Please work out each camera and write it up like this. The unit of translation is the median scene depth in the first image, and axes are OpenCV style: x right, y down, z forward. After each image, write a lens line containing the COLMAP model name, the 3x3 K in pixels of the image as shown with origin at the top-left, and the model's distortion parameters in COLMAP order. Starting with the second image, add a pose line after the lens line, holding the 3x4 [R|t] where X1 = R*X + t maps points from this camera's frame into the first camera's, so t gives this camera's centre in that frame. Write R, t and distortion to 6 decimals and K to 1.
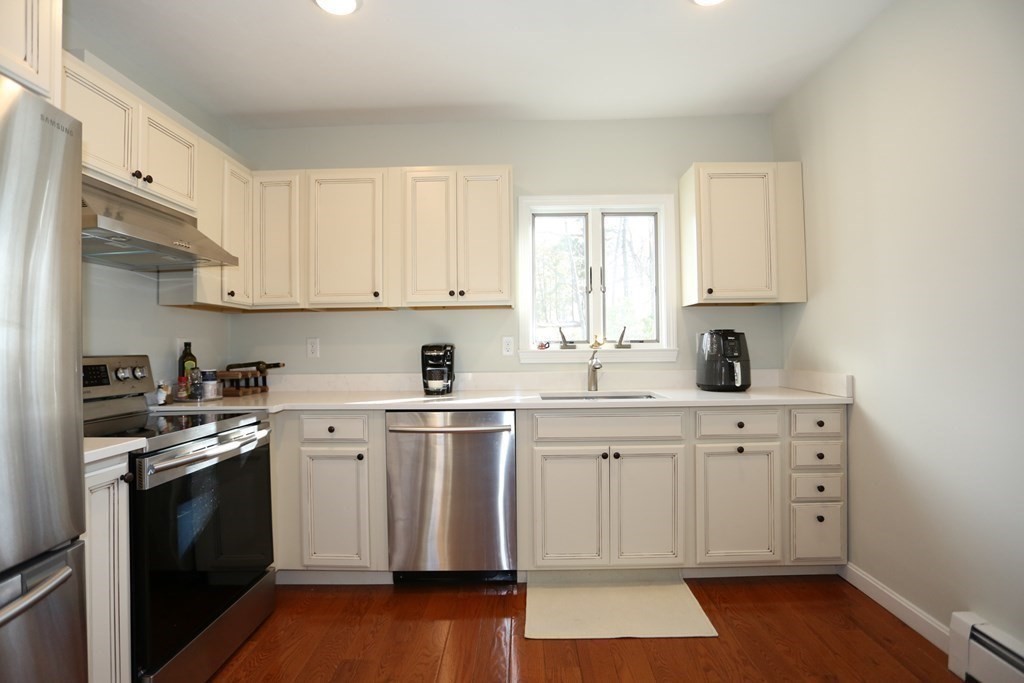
lens RADIAL K [[501.2, 0, 512.0], [0, 501.2, 341.5], [0, 0, 1]] dist [-0.044205, 0.001415]
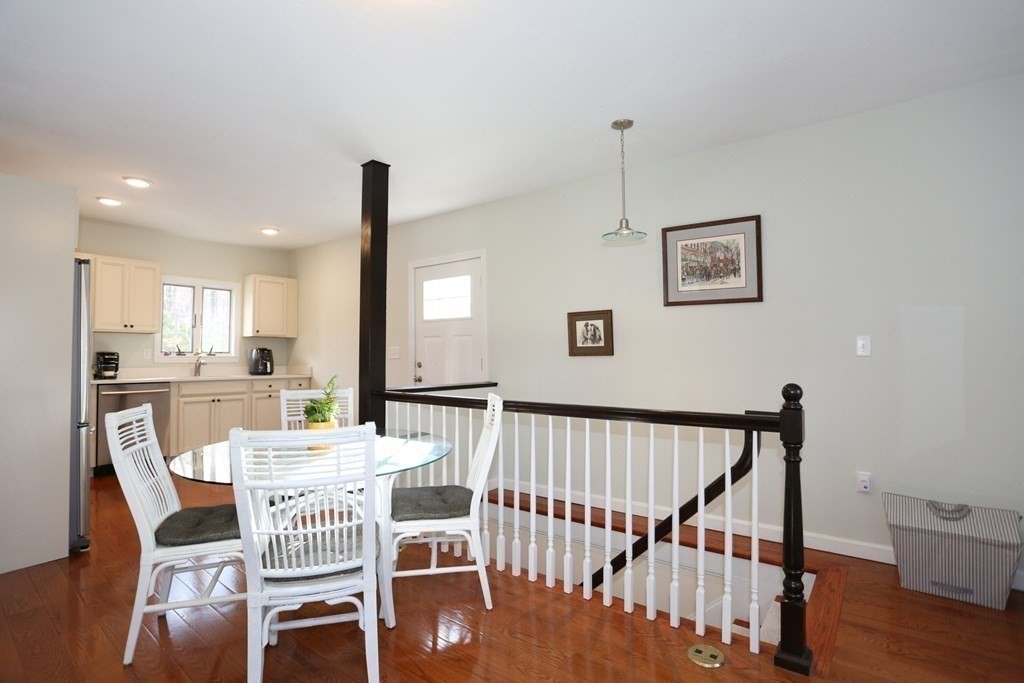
lens RADIAL K [[501.2, 0, 512.0], [0, 501.2, 341.5], [0, 0, 1]] dist [-0.044205, 0.001415]
pose [[0.612431, 0.034581, 0.789767, -0.679409], [-0.017034, 0.999388, -0.030550, -0.003945], [-0.790340, 0.005256, 0.612646, -1.314173]]
